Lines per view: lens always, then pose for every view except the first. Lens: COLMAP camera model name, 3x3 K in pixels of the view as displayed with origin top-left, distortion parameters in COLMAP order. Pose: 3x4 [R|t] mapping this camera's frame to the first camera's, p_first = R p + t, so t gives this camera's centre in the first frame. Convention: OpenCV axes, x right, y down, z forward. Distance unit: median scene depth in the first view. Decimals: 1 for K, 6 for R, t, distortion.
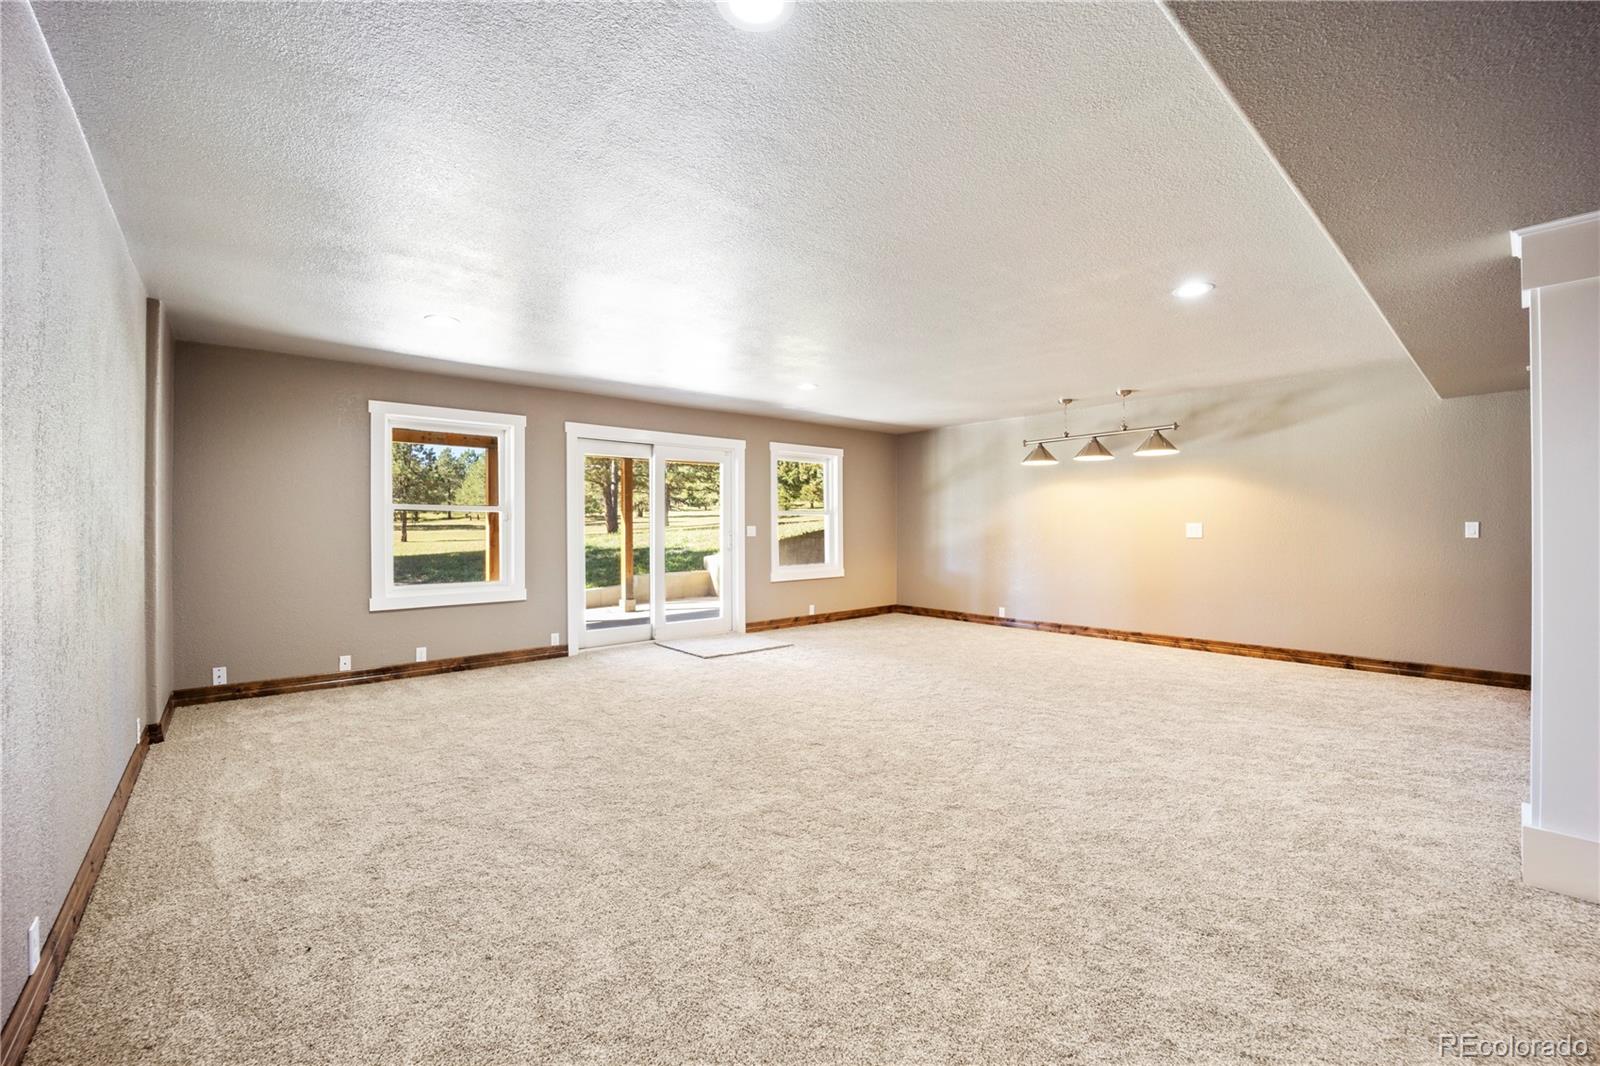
lens RADIAL K [[651.3, 0, 807.9], [0, 651.3, 526.5], [0, 0, 1]] dist [-0.010994, -0.000217]
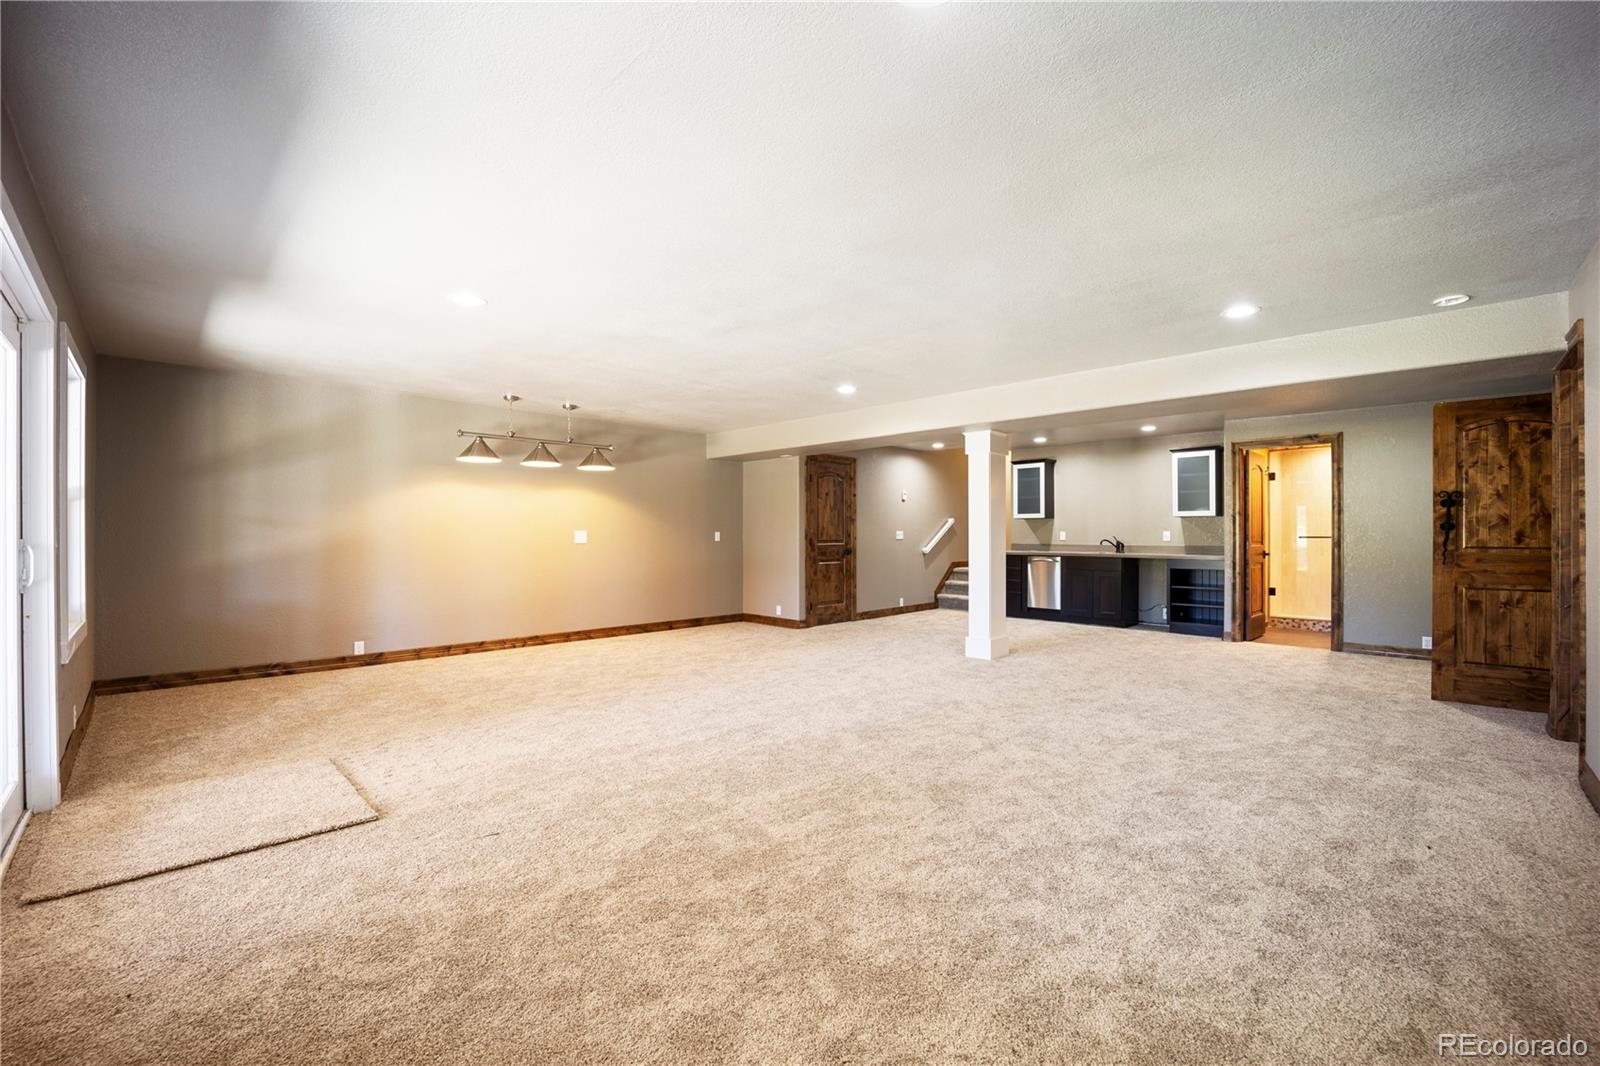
lens RADIAL K [[651.3, 0, 801.7], [0, 651.3, 538.9], [0, 0, 1]] dist [-0.010994, -0.000217]
pose [[-0.063453, 0.003692, 0.997978, -0.533703], [0.001171, 0.999993, -0.003625, 0.013065], [-0.997984, 0.000939, -0.063457, 0.623287]]
